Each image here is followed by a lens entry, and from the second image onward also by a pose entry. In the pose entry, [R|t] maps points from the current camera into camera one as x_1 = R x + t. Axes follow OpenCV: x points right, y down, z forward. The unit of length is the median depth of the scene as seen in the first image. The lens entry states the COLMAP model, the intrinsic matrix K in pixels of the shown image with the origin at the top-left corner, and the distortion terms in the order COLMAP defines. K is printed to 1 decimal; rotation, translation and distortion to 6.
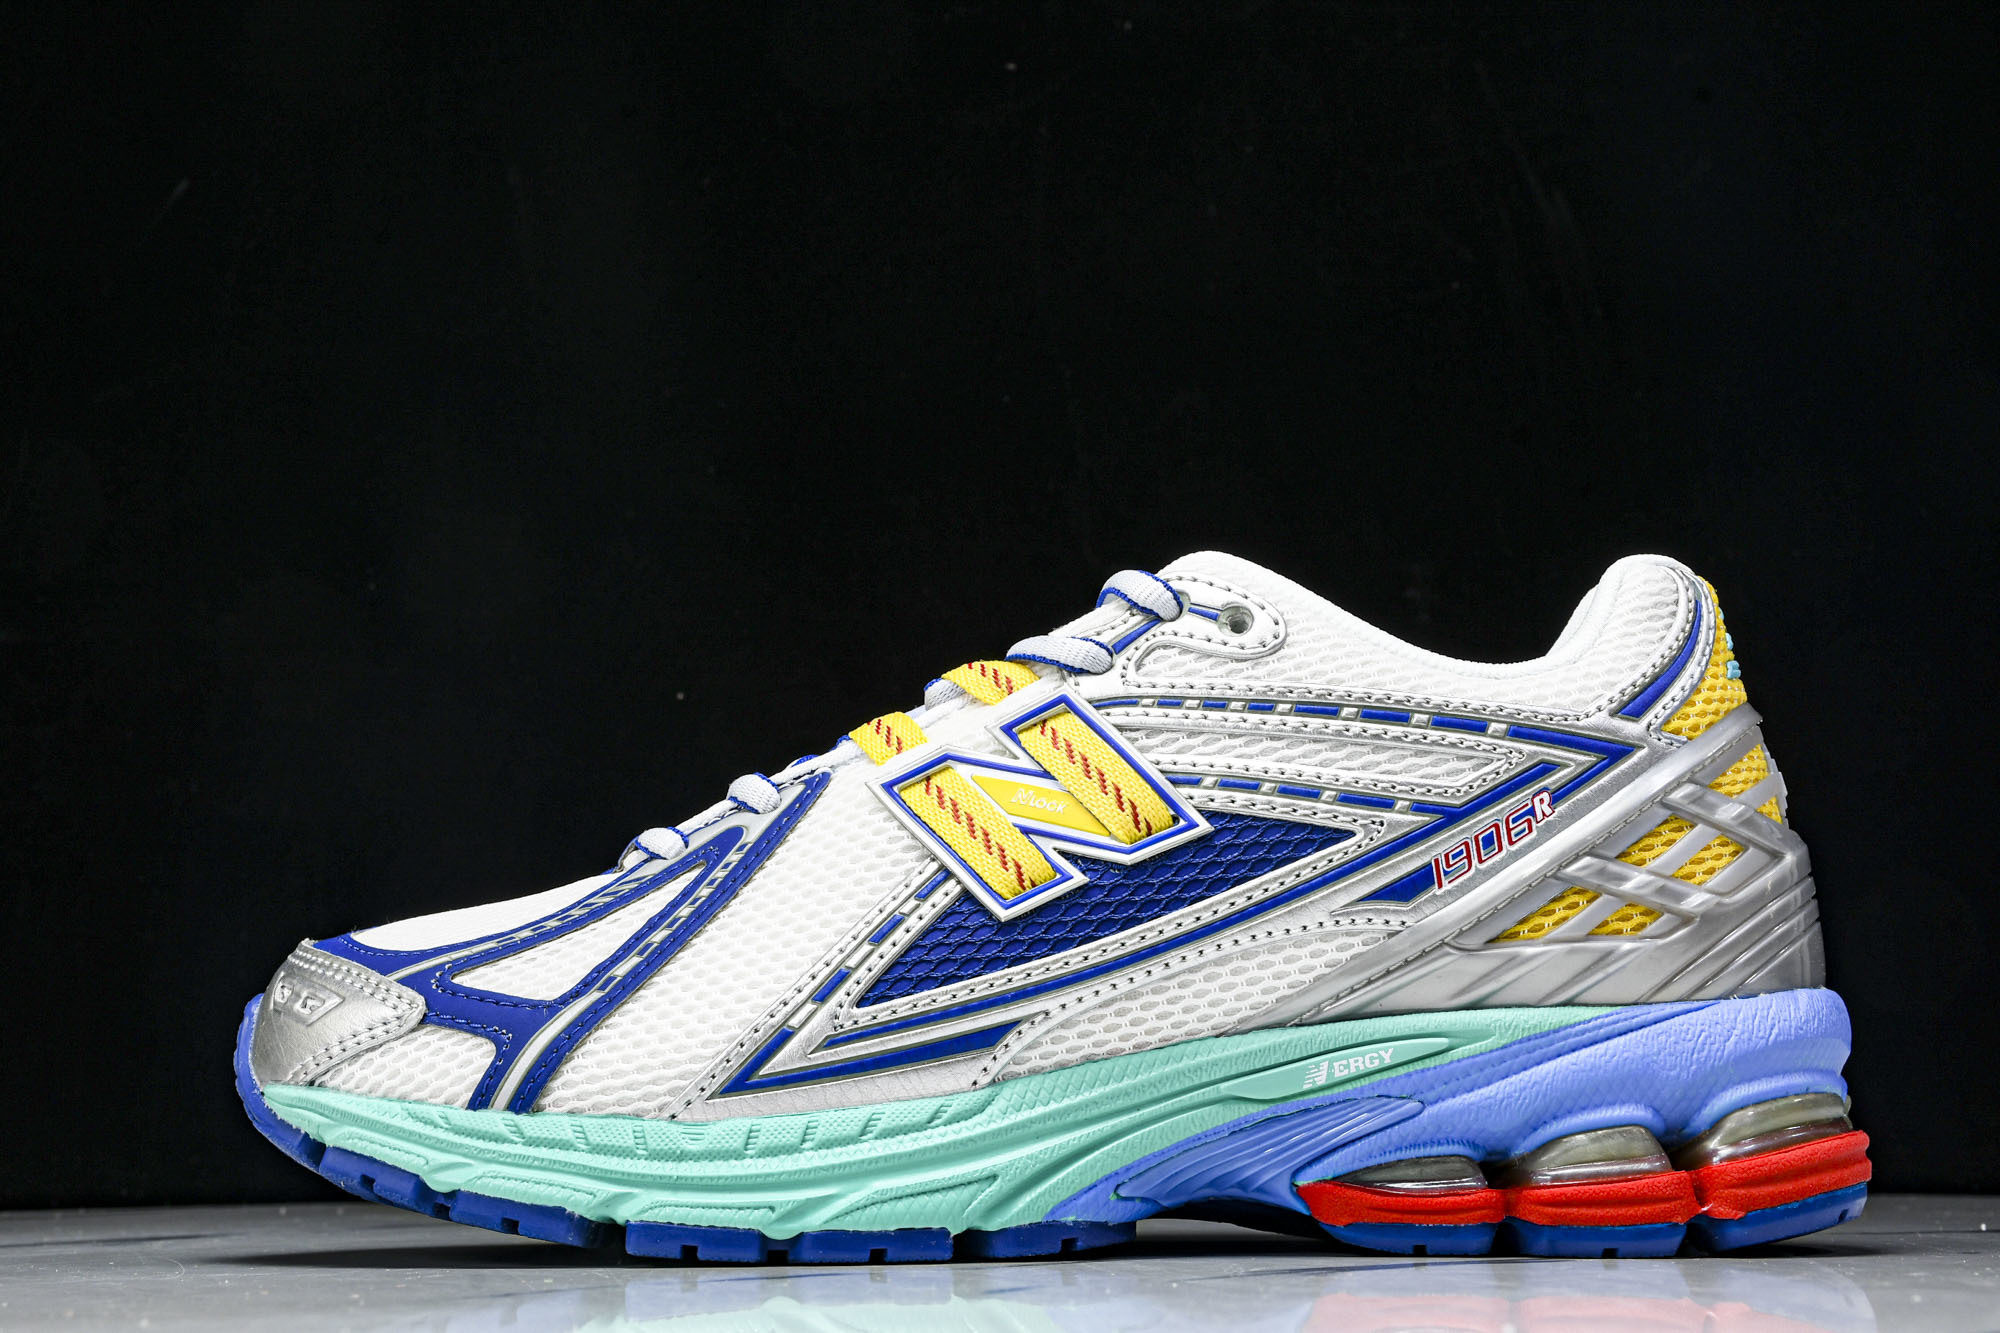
lens RADIAL K [[3567.5, 0, 1000.0], [0, 3567.5, 666.5], [0, 0, 1]] dist [0.166641, -0.069251]
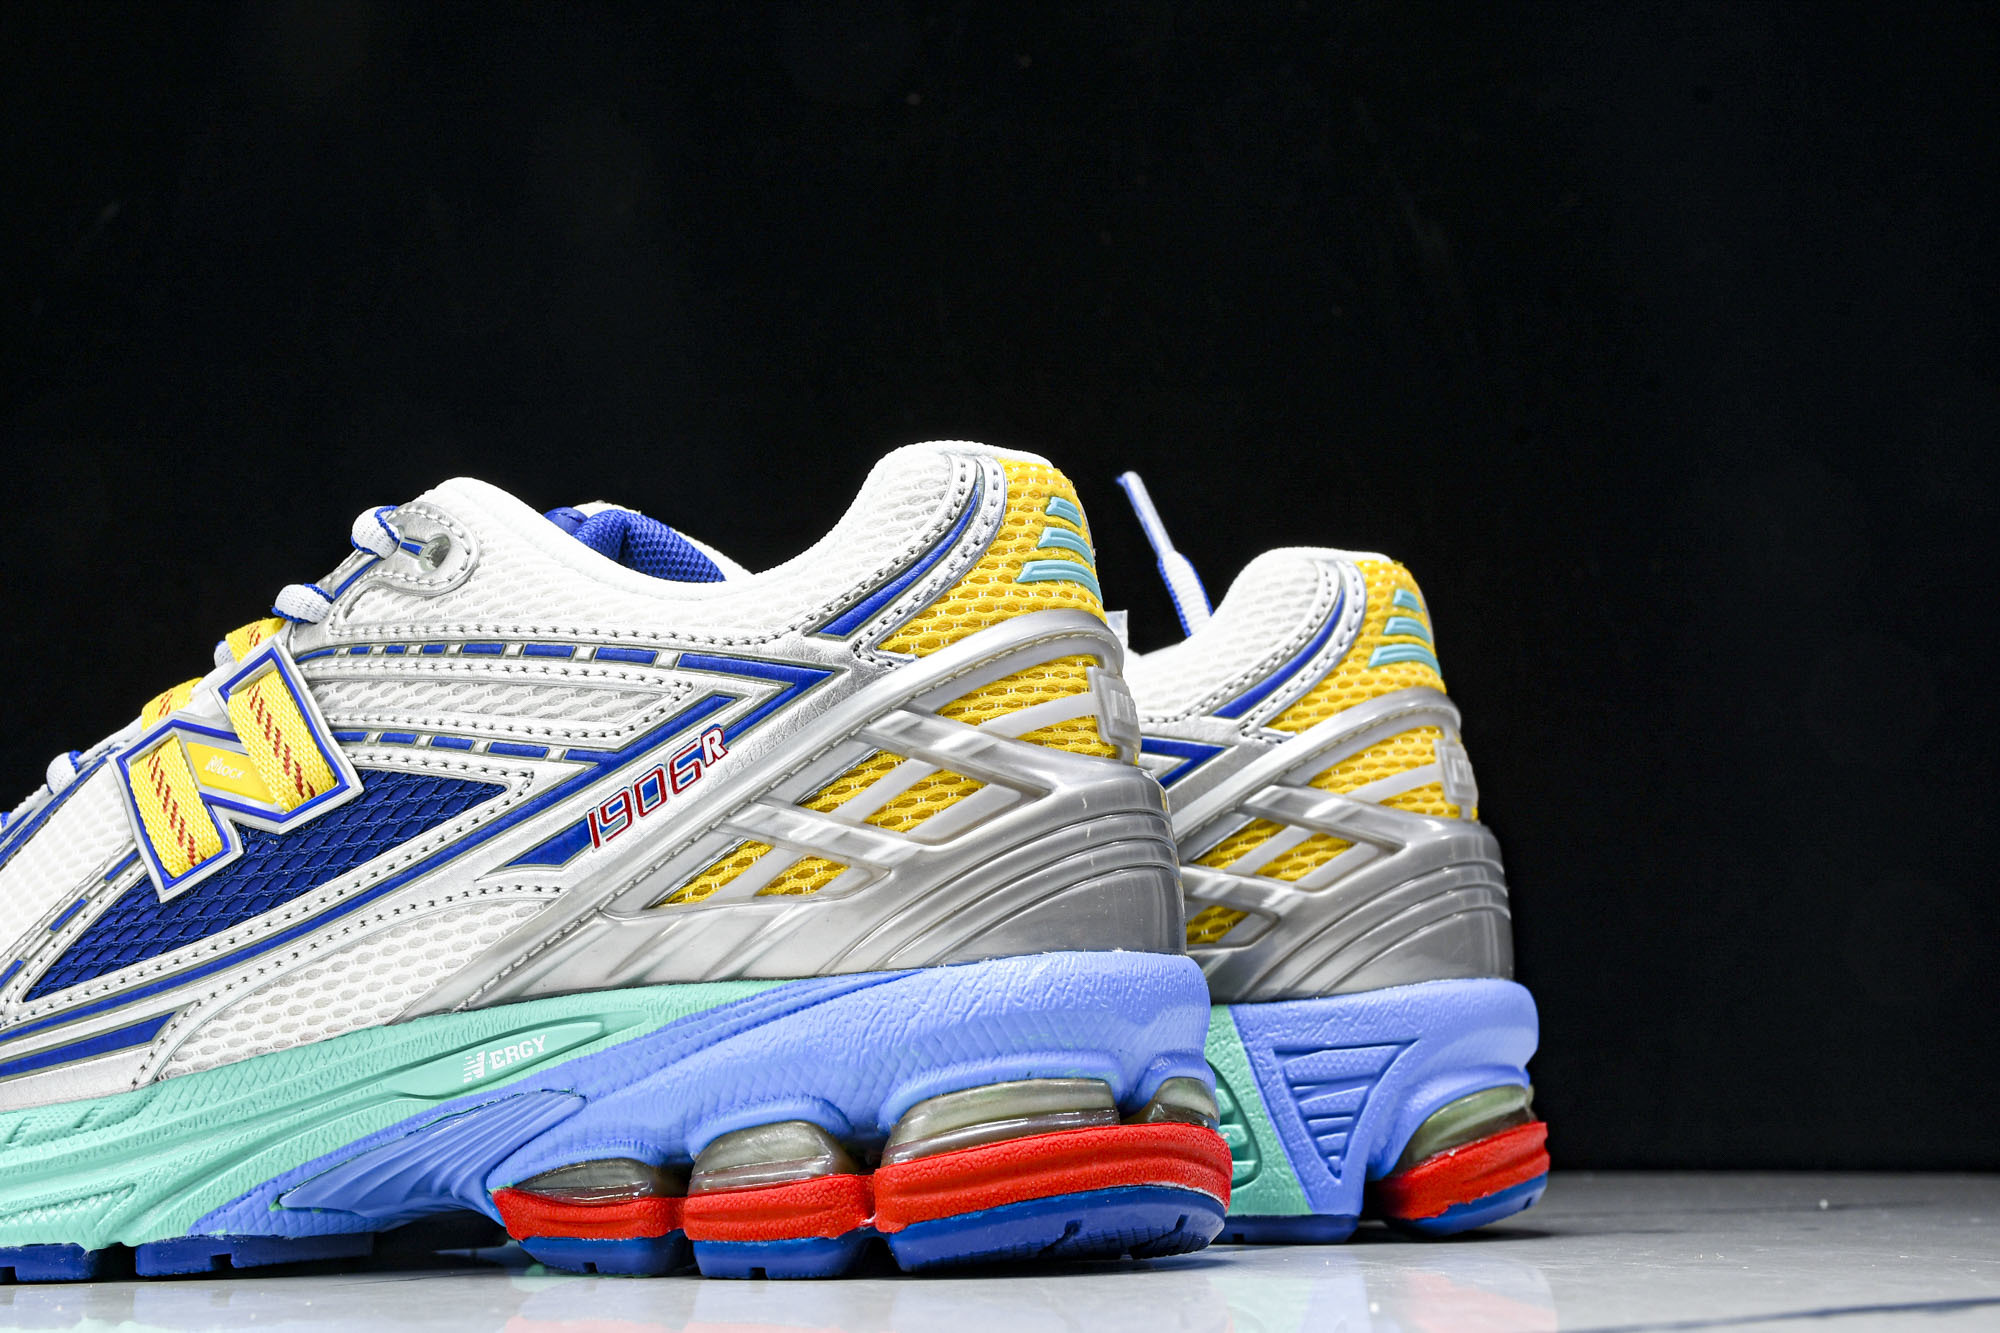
lens RADIAL K [[3330.9, 0, 1000.0], [0, 3330.9, 666.5], [0, 0, 1]] dist [0.023845, 1.146616]
pose [[0.911628, -0.057096, -0.407031, 0.539646], [0.056095, 0.998322, -0.014403, 0.035535], [0.407170, -0.009702, 0.913301, 0.309033]]
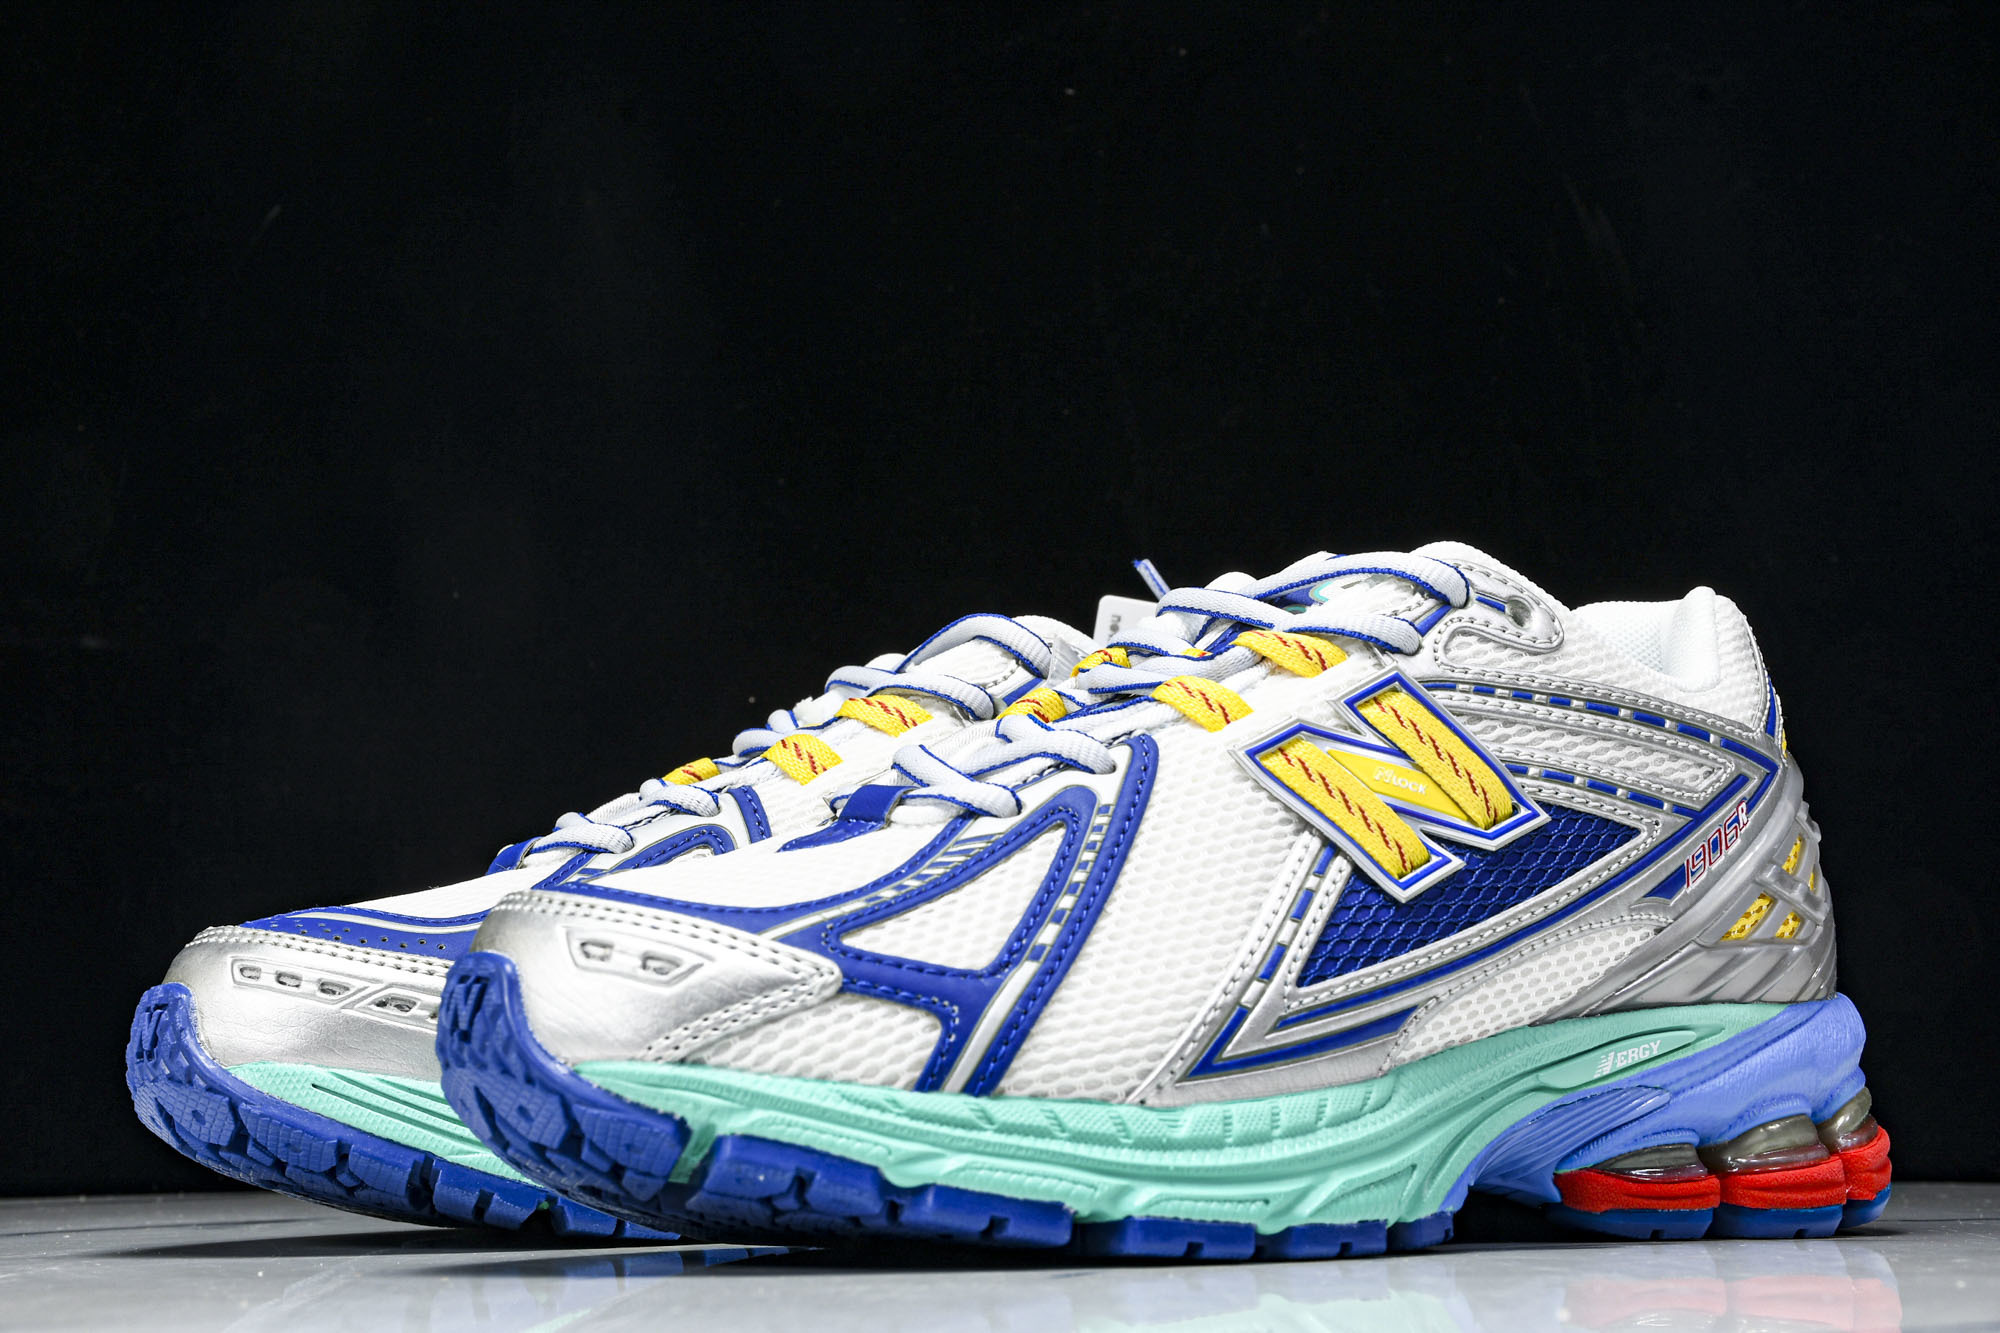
lens RADIAL K [[3330.9, 0, 1000.0], [0, 3330.9, 666.5], [0, 0, 1]] dist [0.023845, 1.146616]
pose [[0.788706, 0.083434, 0.609083, -0.636480], [-0.077846, 0.996327, -0.035677, 0.048077], [-0.609822, -0.019276, 0.792304, 0.349772]]
